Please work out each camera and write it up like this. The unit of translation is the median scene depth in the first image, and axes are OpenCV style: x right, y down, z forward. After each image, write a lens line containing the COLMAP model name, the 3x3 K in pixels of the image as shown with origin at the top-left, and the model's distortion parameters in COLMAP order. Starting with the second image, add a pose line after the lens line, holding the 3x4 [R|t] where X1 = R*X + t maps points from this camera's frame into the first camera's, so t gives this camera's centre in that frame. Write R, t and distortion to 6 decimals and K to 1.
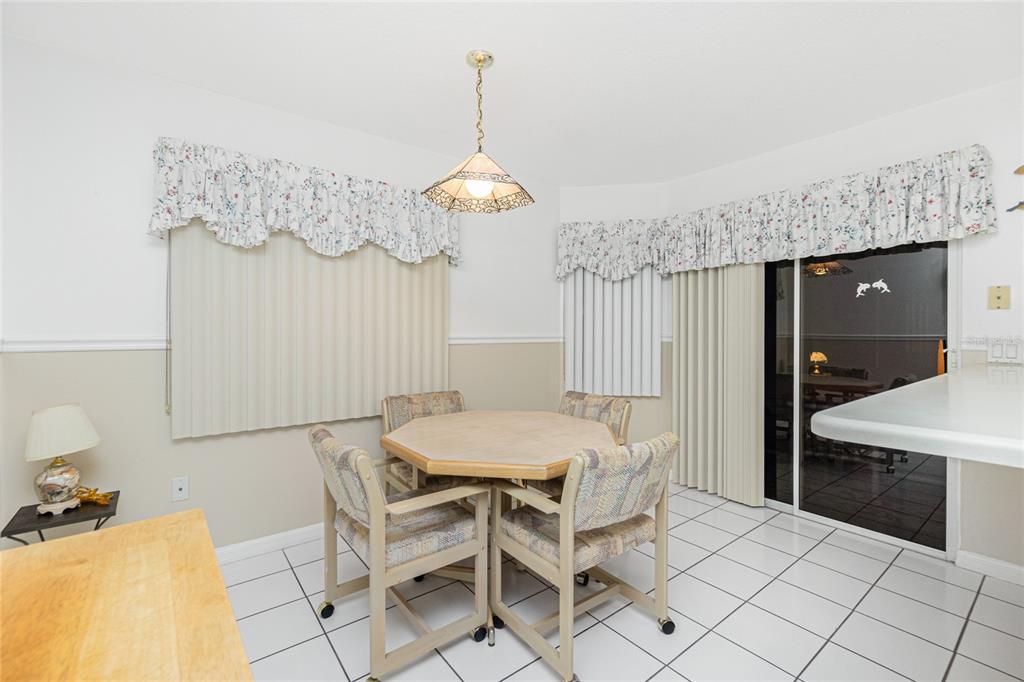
lens RADIAL K [[444.5, 0, 512.2], [0, 444.5, 333.9], [0, 0, 1]] dist [-0.009025, 0.000621]
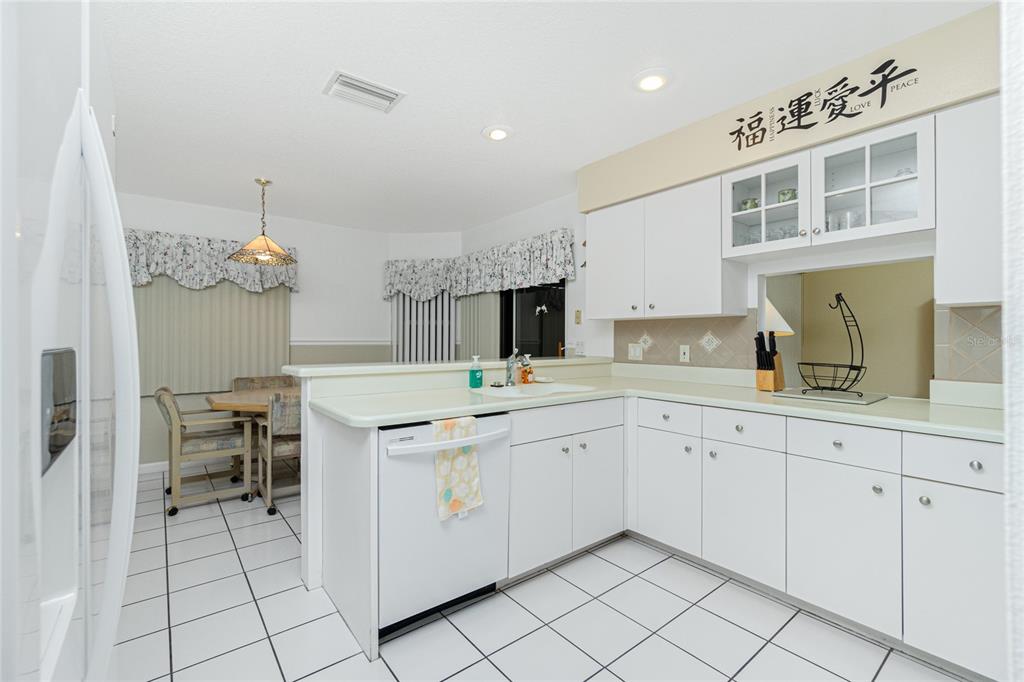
lens RADIAL K [[444.5, 0, 510.4], [0, 444.5, 339.6], [0, 0, 1]] dist [-0.009025, 0.000621]
pose [[0.999881, 0.002866, 0.015146, 0.692854], [-0.002840, 0.999994, -0.001793, 0.006607], [-0.015151, 0.001749, 0.999884, -0.606602]]
